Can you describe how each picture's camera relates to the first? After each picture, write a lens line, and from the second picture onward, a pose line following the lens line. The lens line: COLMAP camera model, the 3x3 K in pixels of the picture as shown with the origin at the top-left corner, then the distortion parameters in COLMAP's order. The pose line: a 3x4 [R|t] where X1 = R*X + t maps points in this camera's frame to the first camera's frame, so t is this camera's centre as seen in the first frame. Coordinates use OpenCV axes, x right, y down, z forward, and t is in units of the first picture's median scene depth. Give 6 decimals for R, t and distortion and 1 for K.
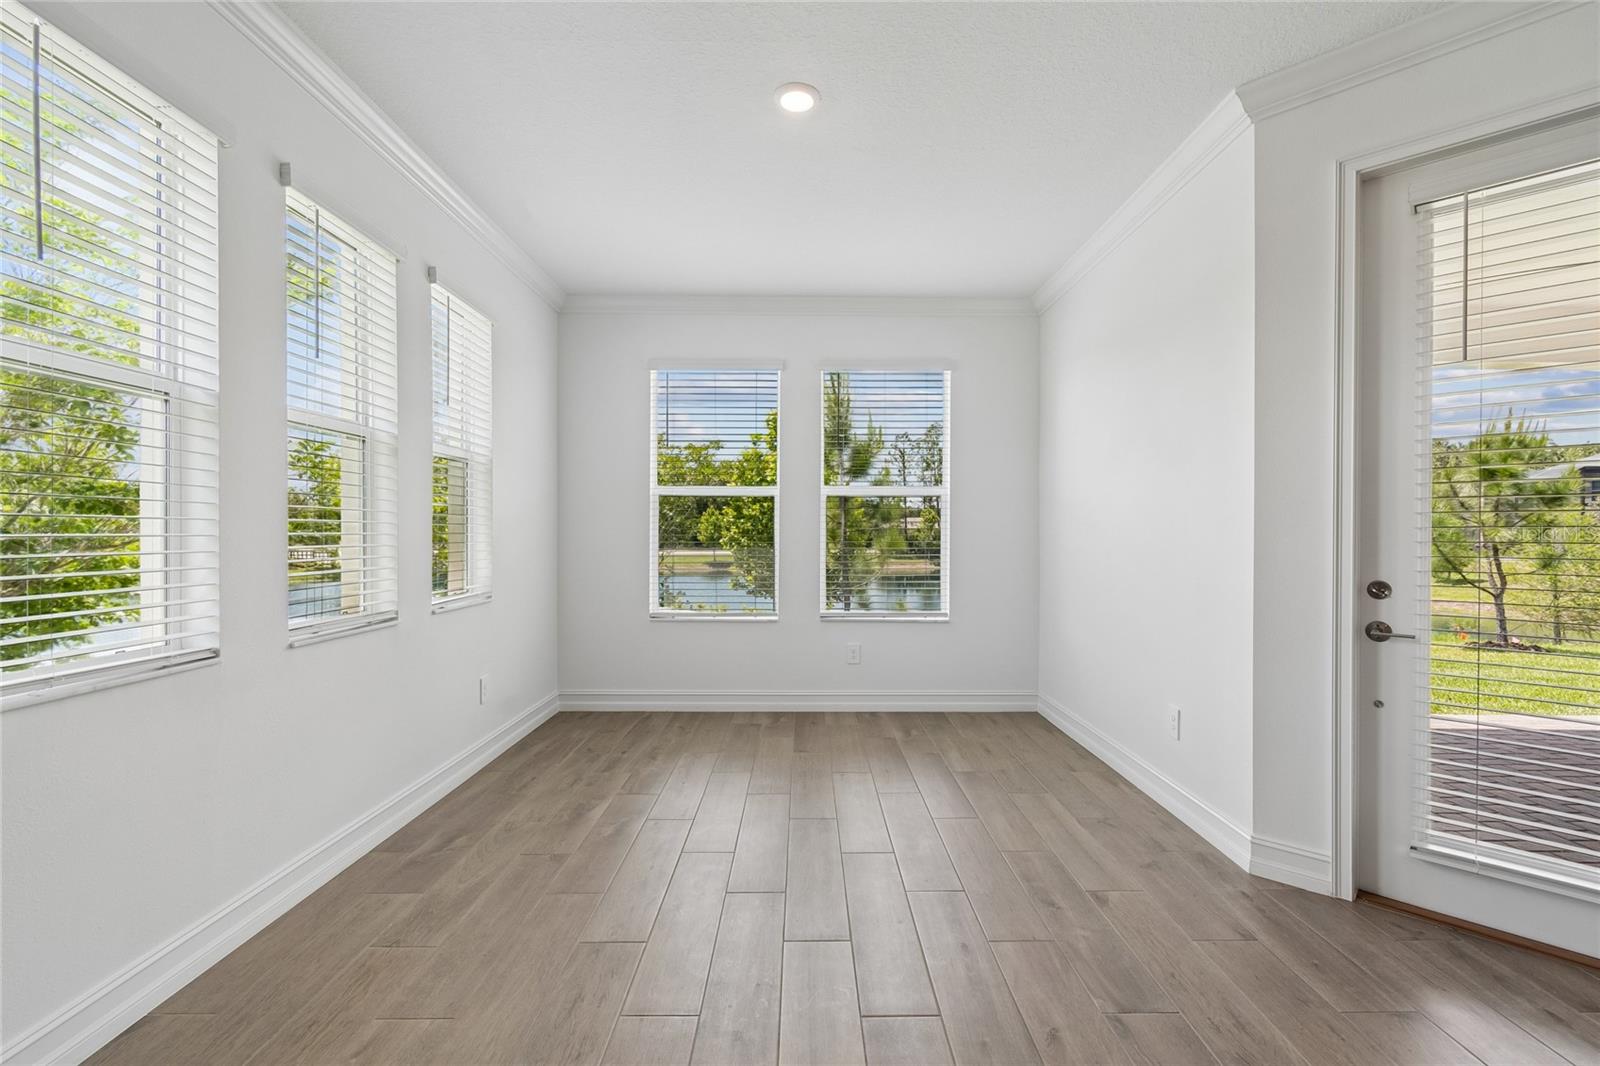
lens RADIAL K [[706.4, 0, 811.3], [0, 706.4, 536.5], [0, 0, 1]] dist [0.007847, -0.004113]
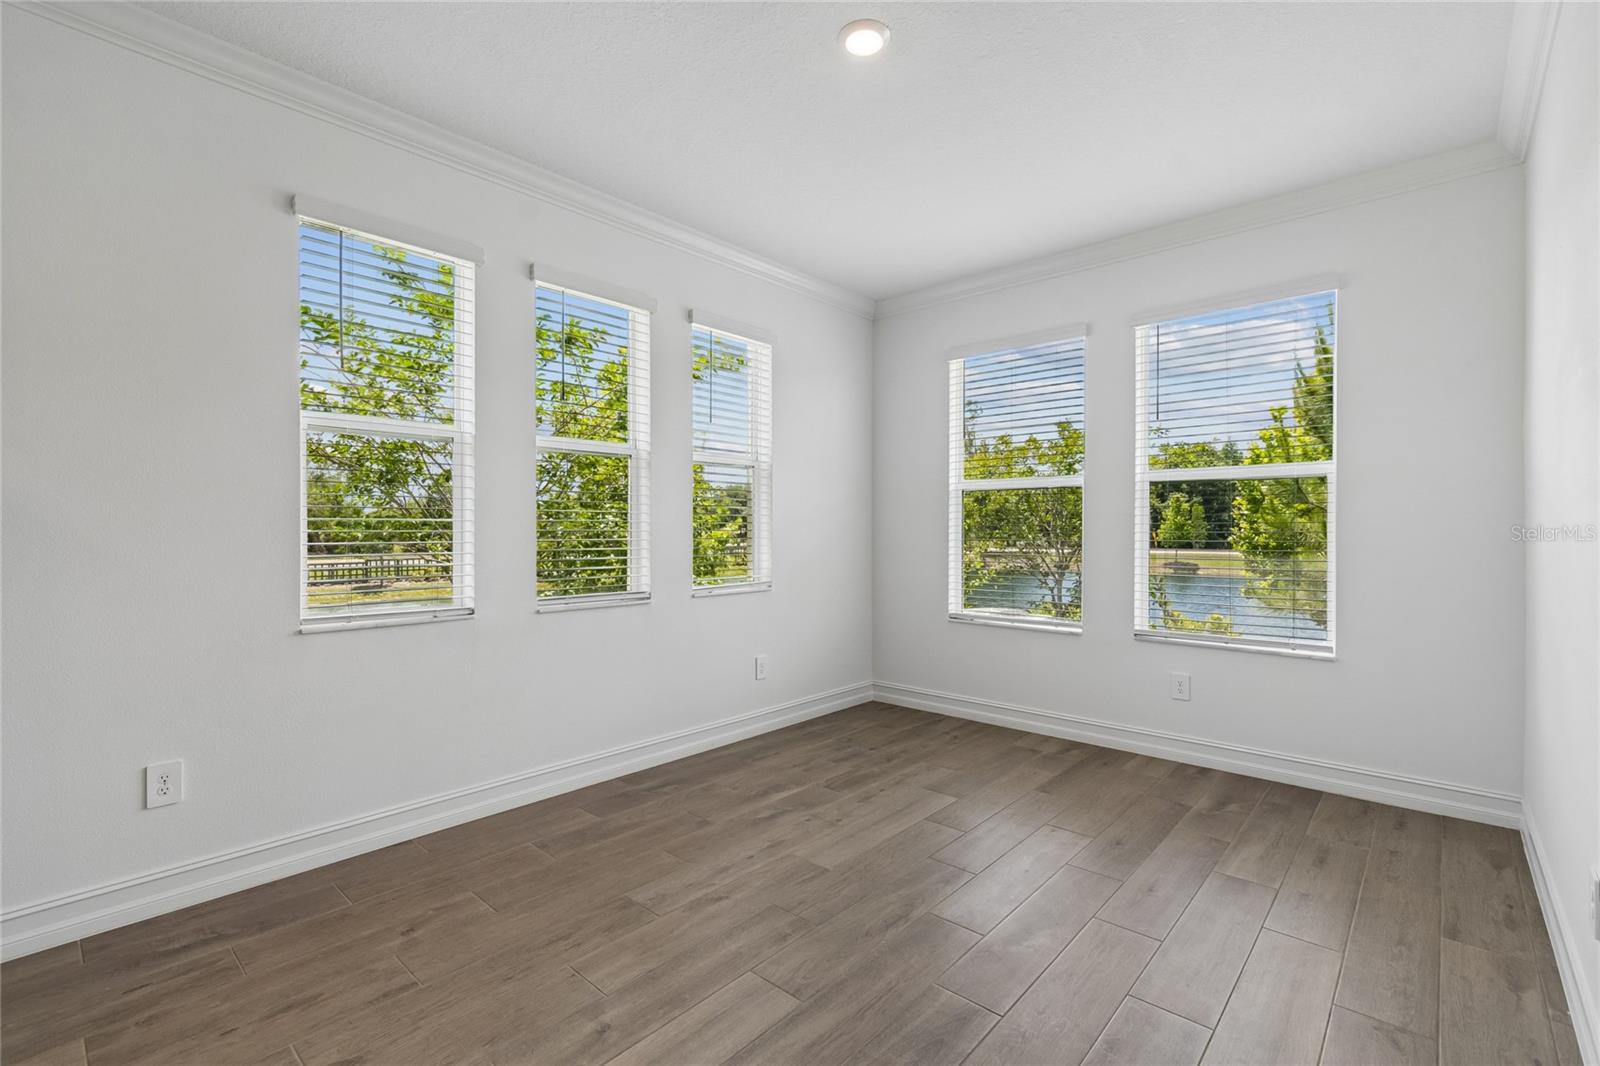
lens RADIAL K [[705.6, 0, 801.3], [0, 705.6, 527.6], [0, 0, 1]] dist [0.003665, 0.000245]
pose [[0.739606, -0.004137, -0.673027, 0.298270], [-0.001814, 0.999965, -0.008140, 0.000245], [0.673038, 0.007241, 0.739573, 0.168805]]
